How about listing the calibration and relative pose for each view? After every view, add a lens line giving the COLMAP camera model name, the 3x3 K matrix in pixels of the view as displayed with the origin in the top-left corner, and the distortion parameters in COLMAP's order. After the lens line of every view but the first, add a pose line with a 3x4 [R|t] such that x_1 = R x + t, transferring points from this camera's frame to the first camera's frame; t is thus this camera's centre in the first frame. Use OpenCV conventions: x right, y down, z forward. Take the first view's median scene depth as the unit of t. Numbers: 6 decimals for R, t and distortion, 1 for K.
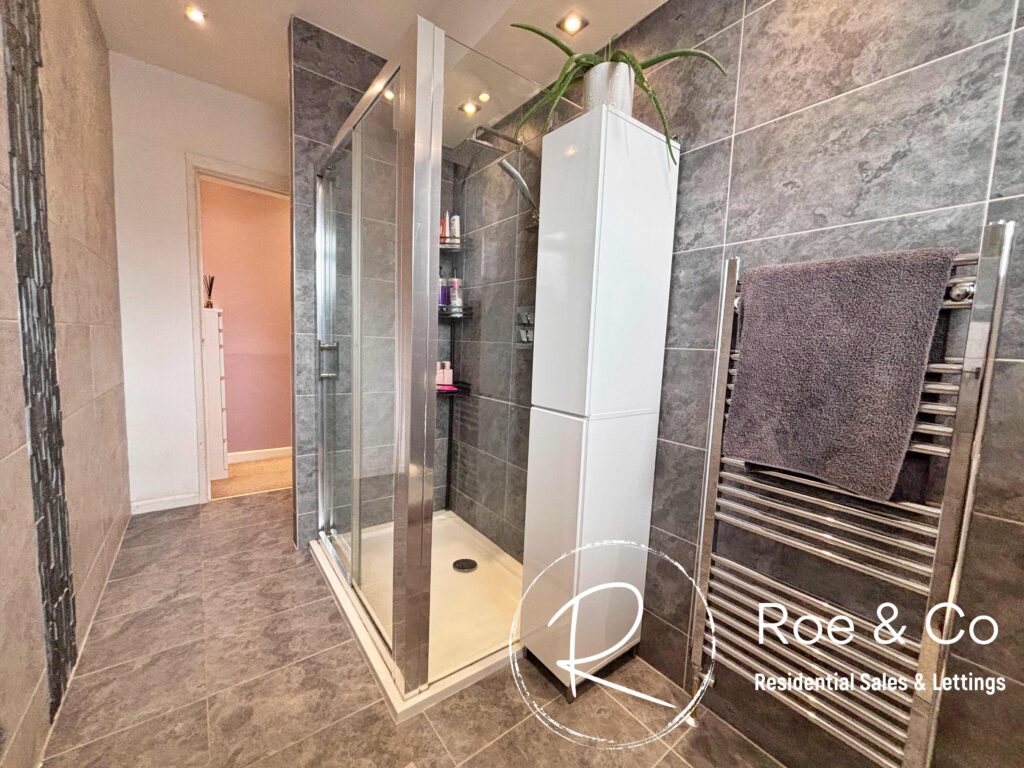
lens RADIAL K [[412.3, 0, 512.0], [0, 412.3, 384.0], [0, 0, 1]] dist [-0.002249, -0.000530]
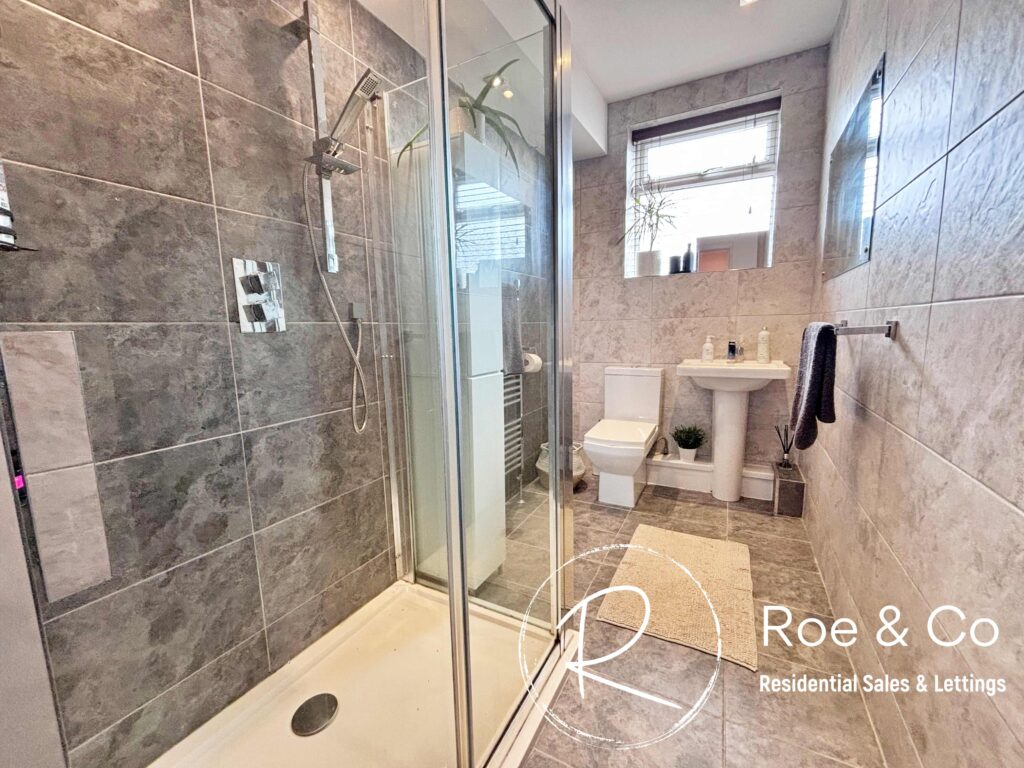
lens RADIAL K [[412.3, 0, 512.0], [0, 412.3, 384.0], [0, 0, 1]] dist [-0.002249, -0.000530]
pose [[-0.421022, -0.156832, 0.893389, -0.643907], [0.092953, 0.972293, 0.214489, -0.101879], [-0.902275, 0.173348, -0.394779, 0.864062]]
